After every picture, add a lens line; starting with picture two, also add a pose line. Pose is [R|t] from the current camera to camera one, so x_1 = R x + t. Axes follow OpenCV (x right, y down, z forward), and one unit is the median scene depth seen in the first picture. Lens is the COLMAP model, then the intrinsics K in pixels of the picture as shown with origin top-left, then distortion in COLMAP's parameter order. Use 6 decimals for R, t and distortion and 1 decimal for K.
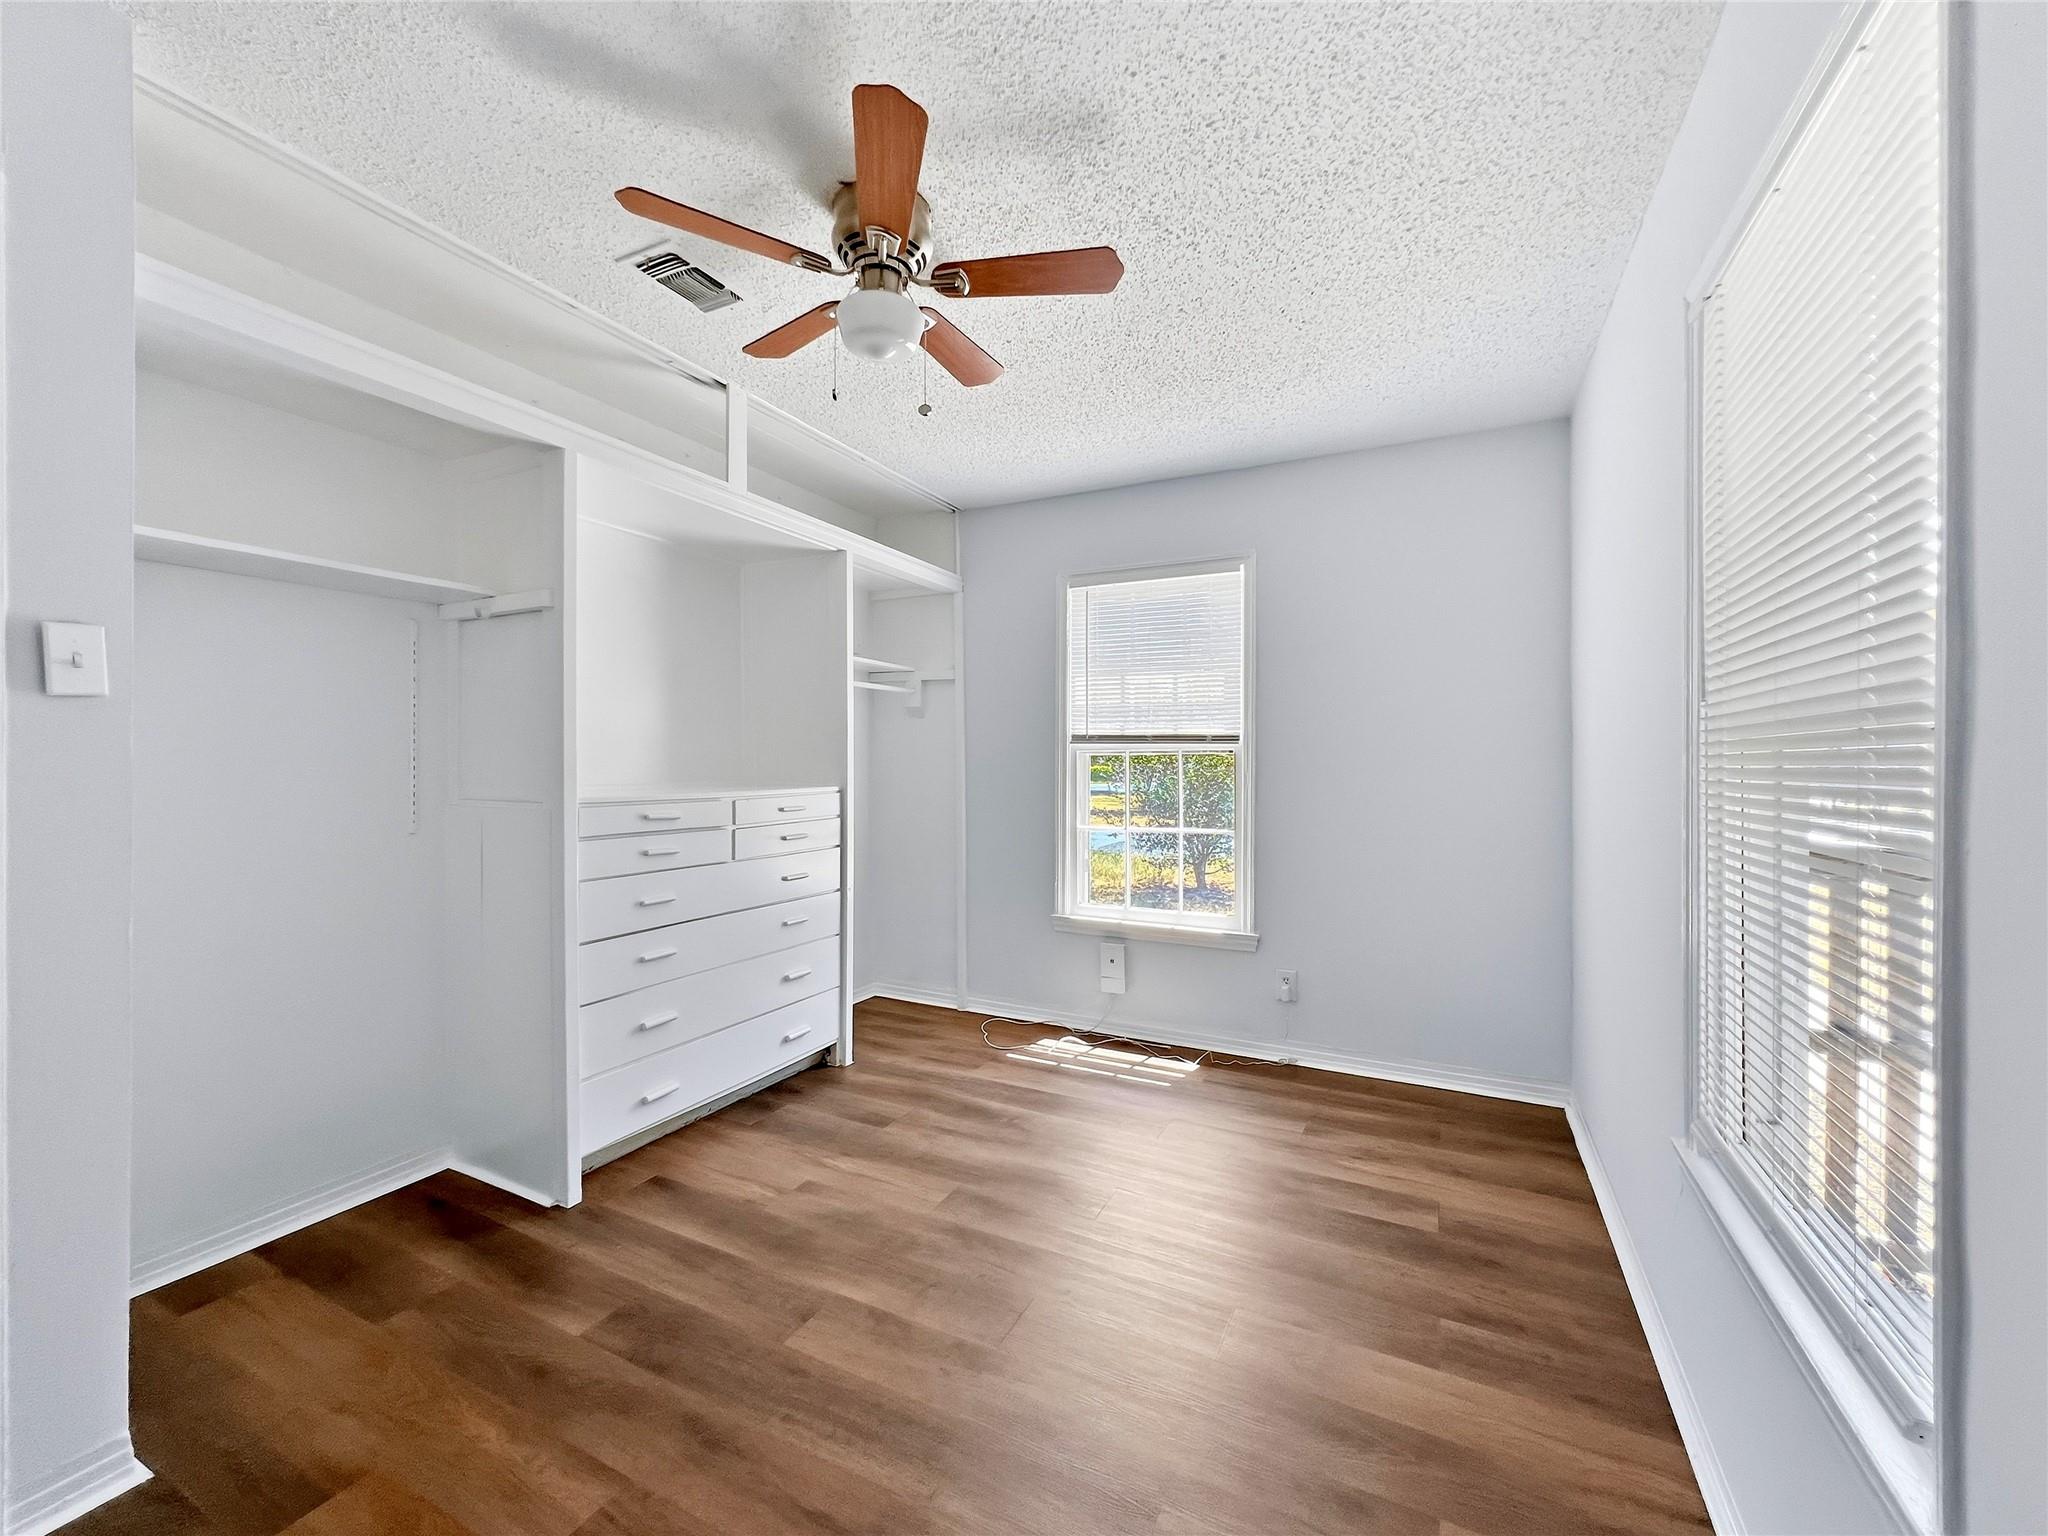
lens RADIAL K [[808.5, 0, 1015.1], [0, 808.5, 758.4], [0, 0, 1]] dist [0.002315, -0.000540]
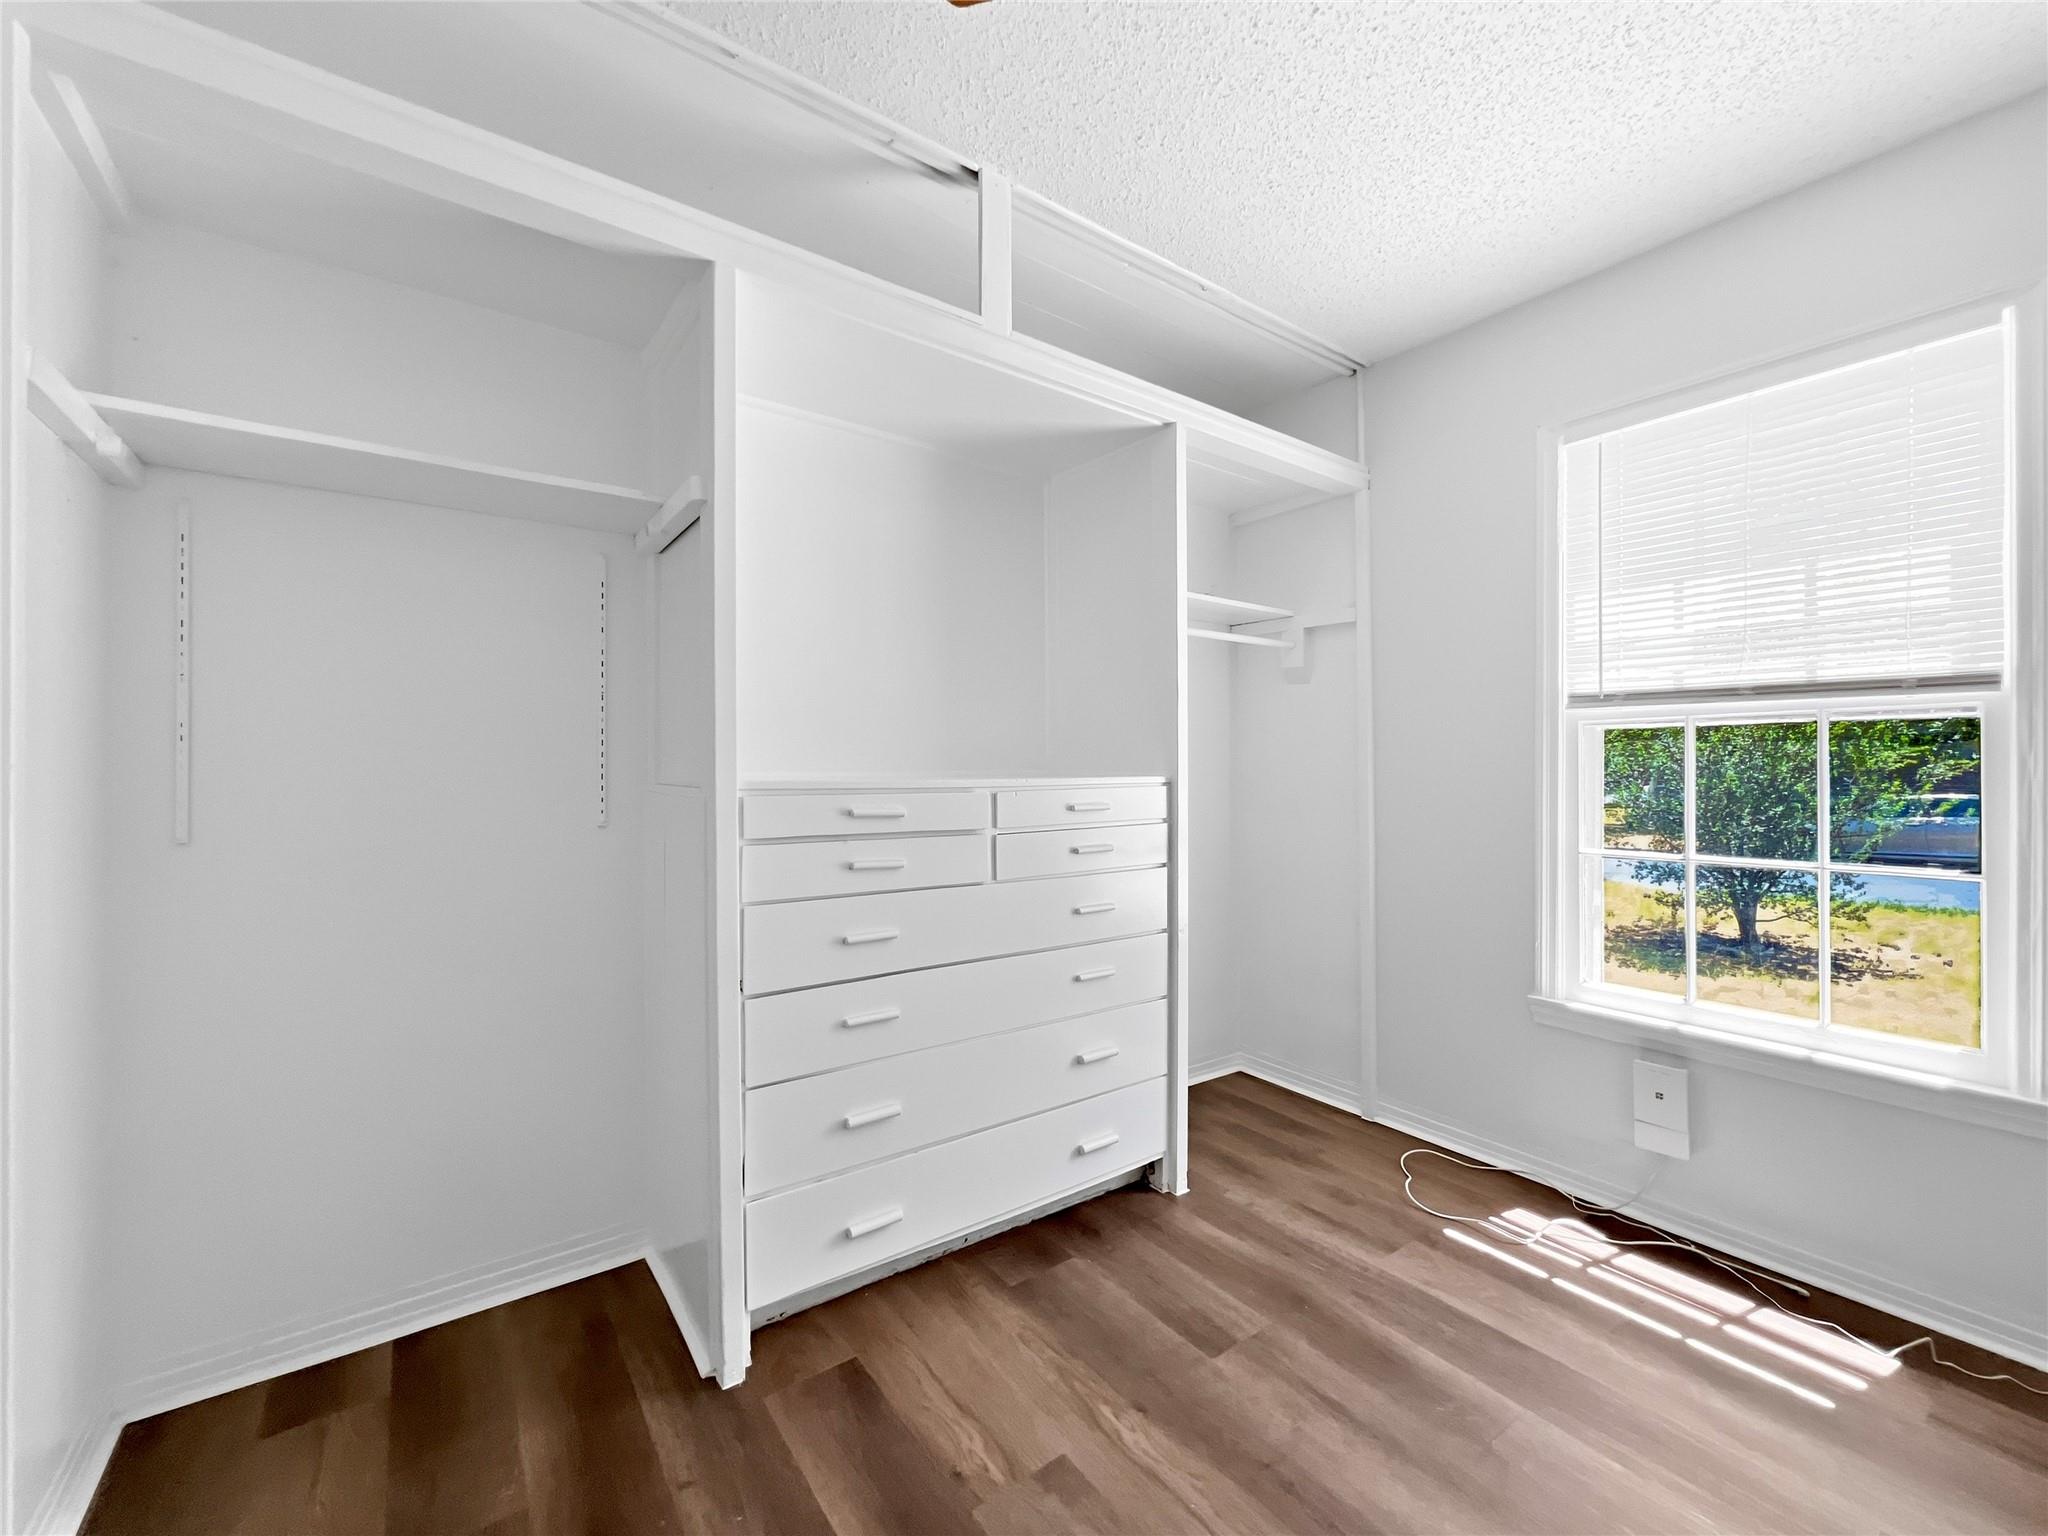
lens RADIAL K [[808.5, 0, 1033.3], [0, 808.5, 769.0], [0, 0, 1]] dist [0.002315, -0.000540]
pose [[0.890657, -0.002203, -0.454670, -0.011043], [0.004194, 0.999986, 0.003370, 0.027173], [0.454656, -0.004908, 0.890654, 0.368706]]
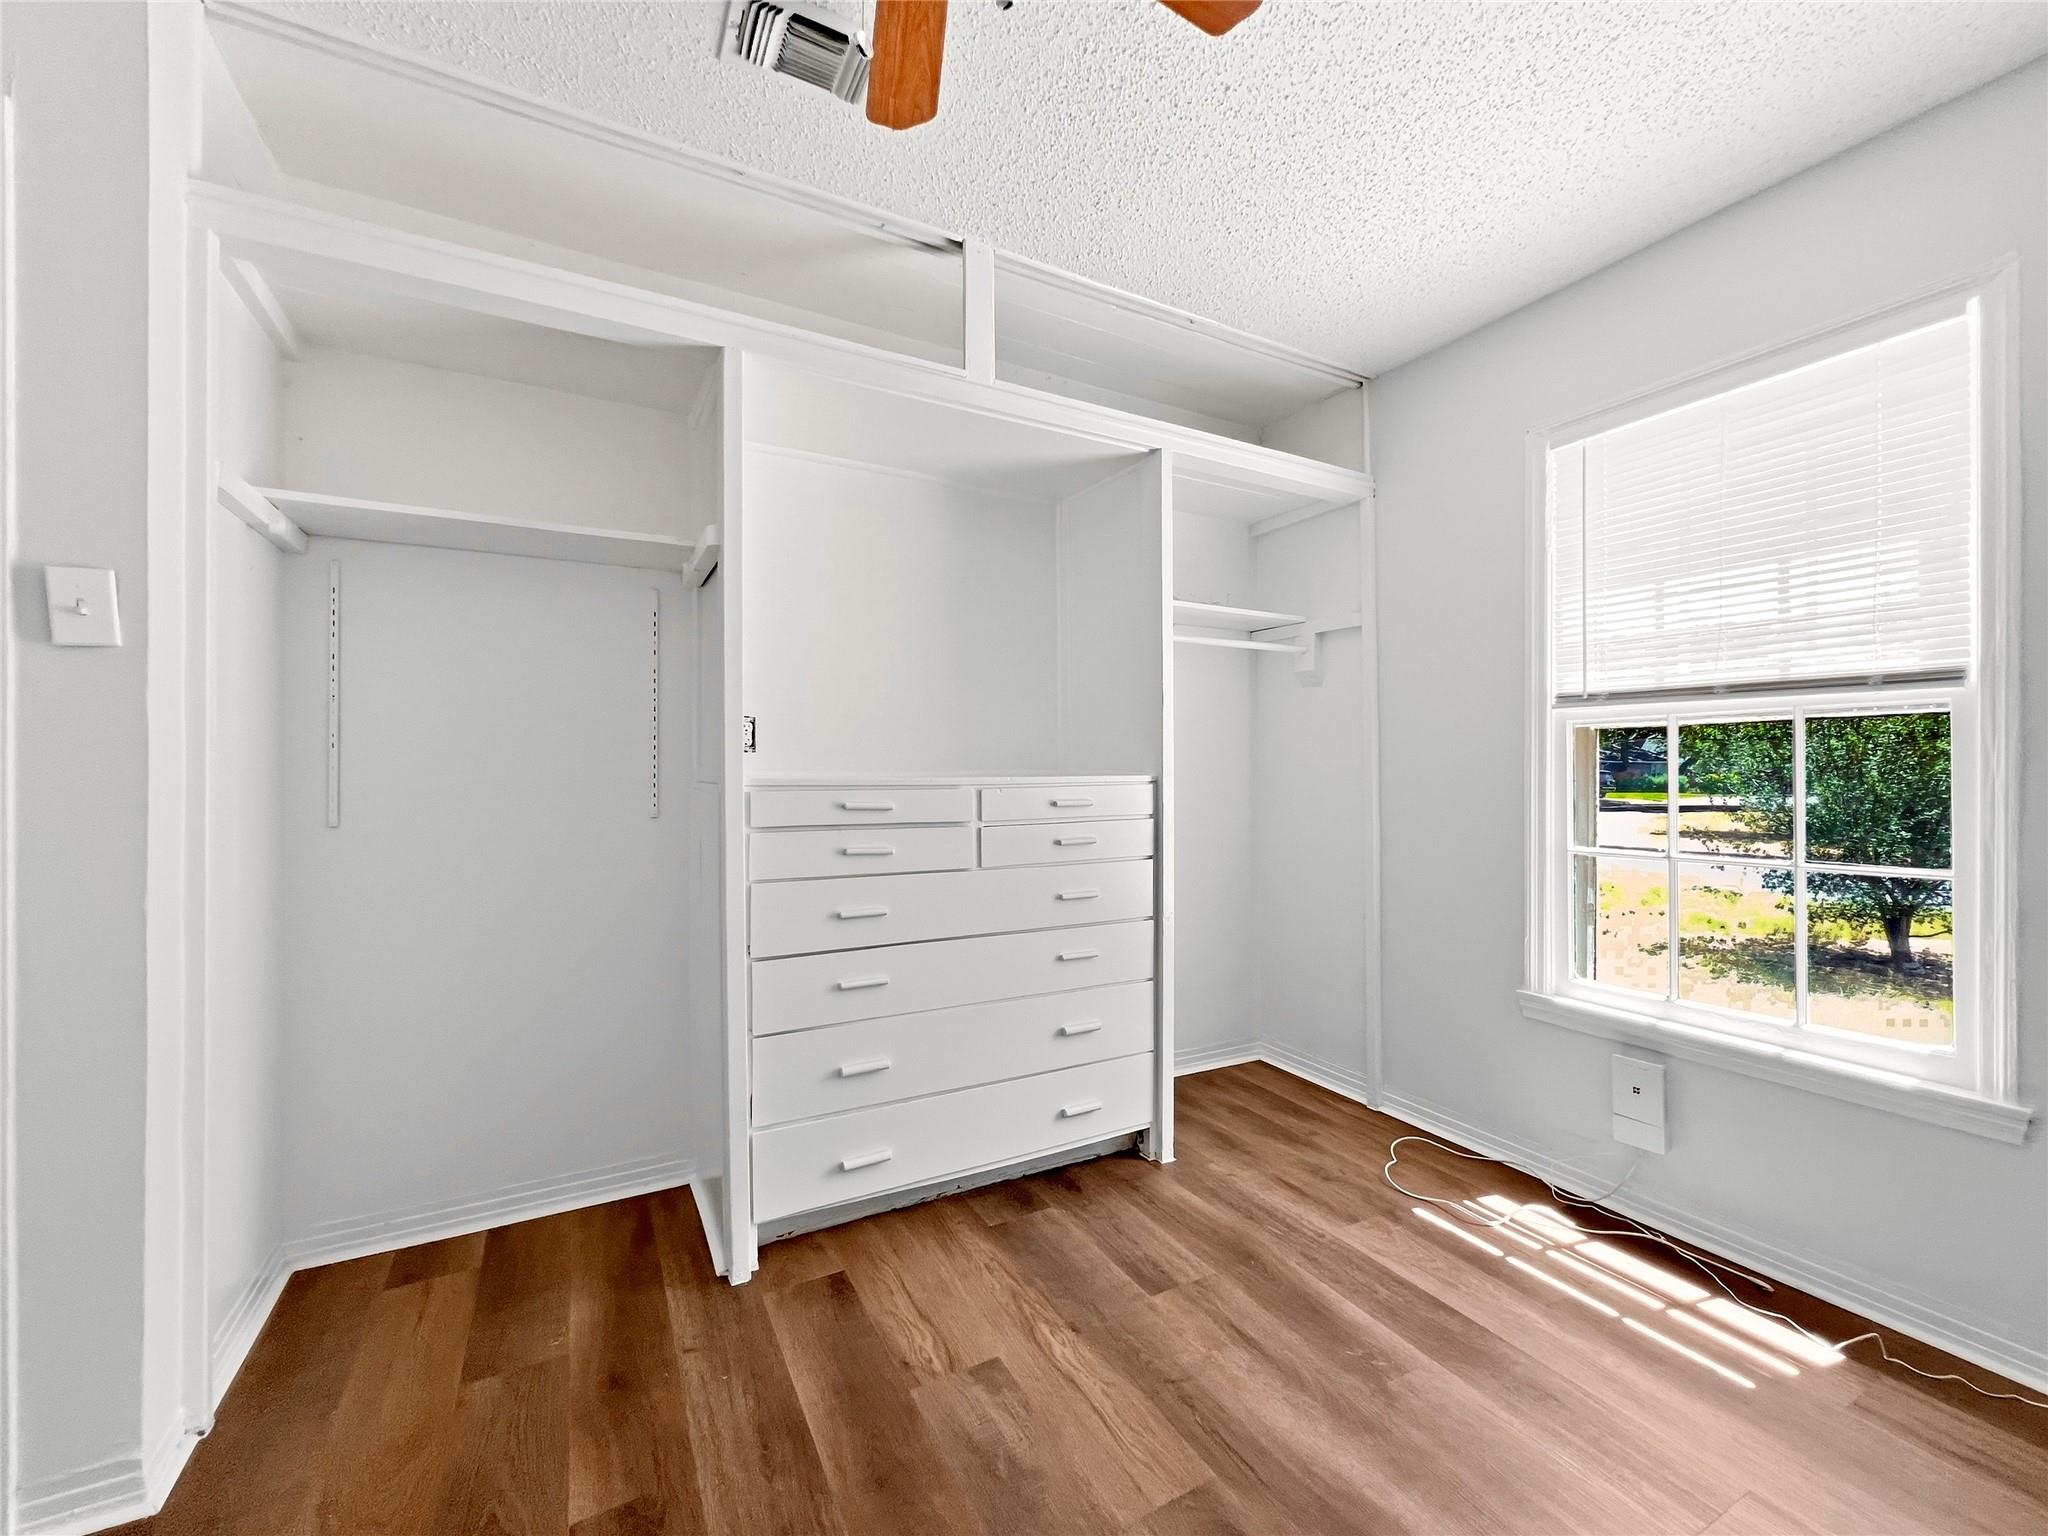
lens RADIAL K [[808.5, 0, 1043.0], [0, 808.5, 770.2], [0, 0, 1]] dist [0.002315, -0.000540]
pose [[0.826798, -0.004837, -0.562478, 0.114375], [0.006421, 0.999979, 0.000839, 0.030113], [0.562462, -0.004306, 0.826812, 0.360701]]
